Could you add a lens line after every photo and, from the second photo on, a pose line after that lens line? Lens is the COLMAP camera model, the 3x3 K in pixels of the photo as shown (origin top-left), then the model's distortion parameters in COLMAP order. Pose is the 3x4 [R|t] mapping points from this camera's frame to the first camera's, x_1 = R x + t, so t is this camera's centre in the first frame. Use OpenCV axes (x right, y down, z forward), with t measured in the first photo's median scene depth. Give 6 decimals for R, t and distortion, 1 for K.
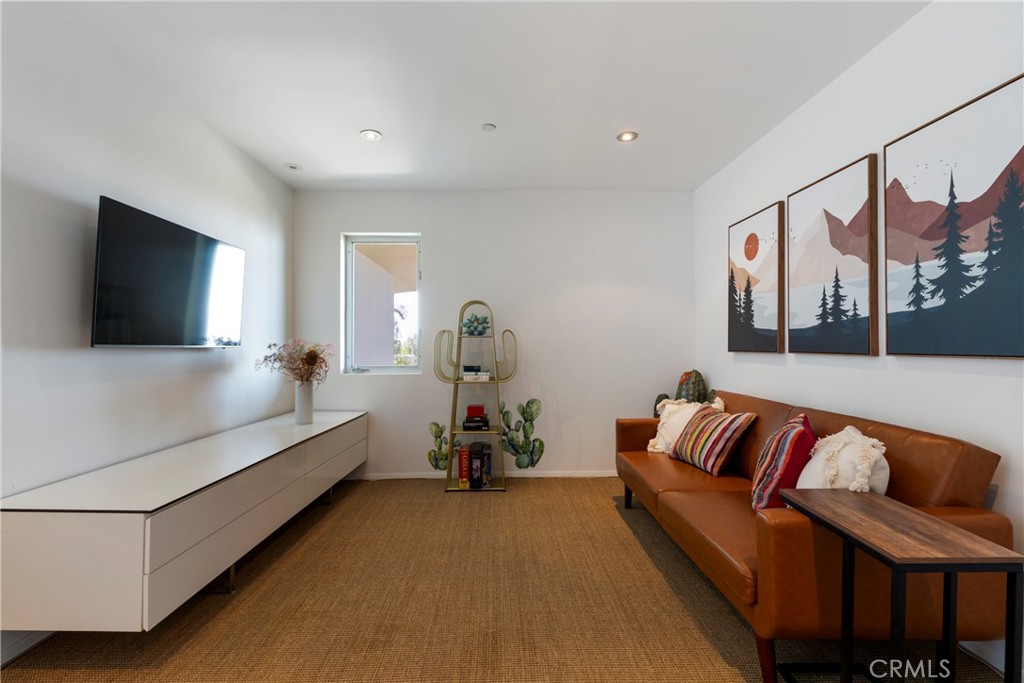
lens RADIAL K [[468.6, 0, 512.0], [0, 468.6, 341.5], [0, 0, 1]] dist [-0.004974, 0.000655]
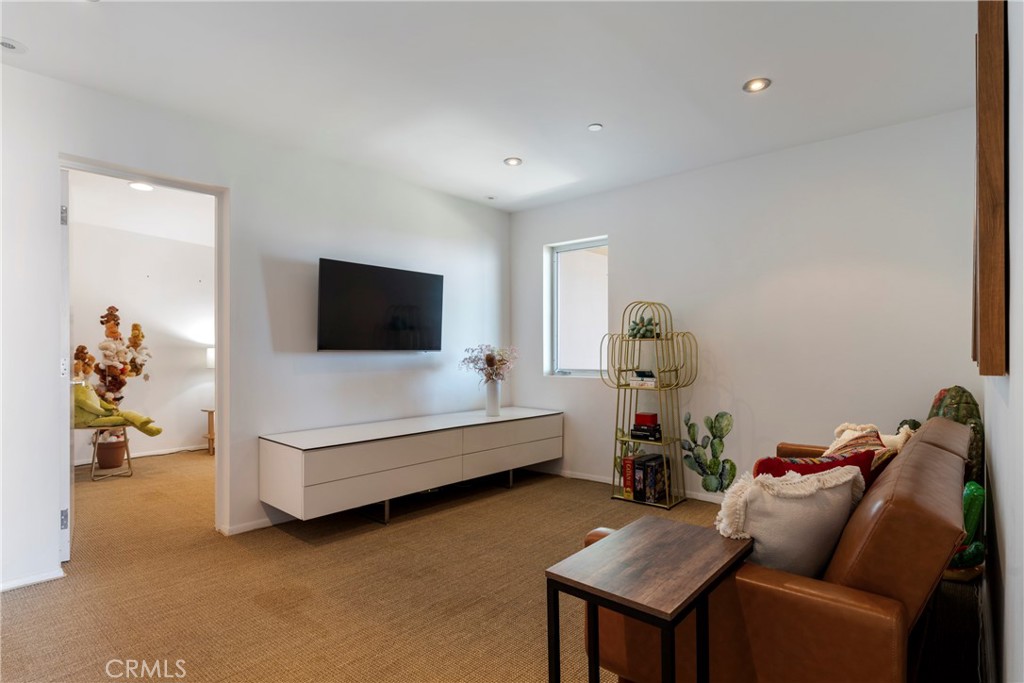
lens RADIAL K [[528.4, 0, 511.8], [0, 528.4, 350.9], [0, 0, 1]] dist [-0.004343, -0.000350]
pose [[0.742765, 0.000672, -0.669552, 0.422890], [0.008735, 0.999905, 0.010694, -0.001747], [0.669495, -0.013791, 0.742688, 0.039728]]
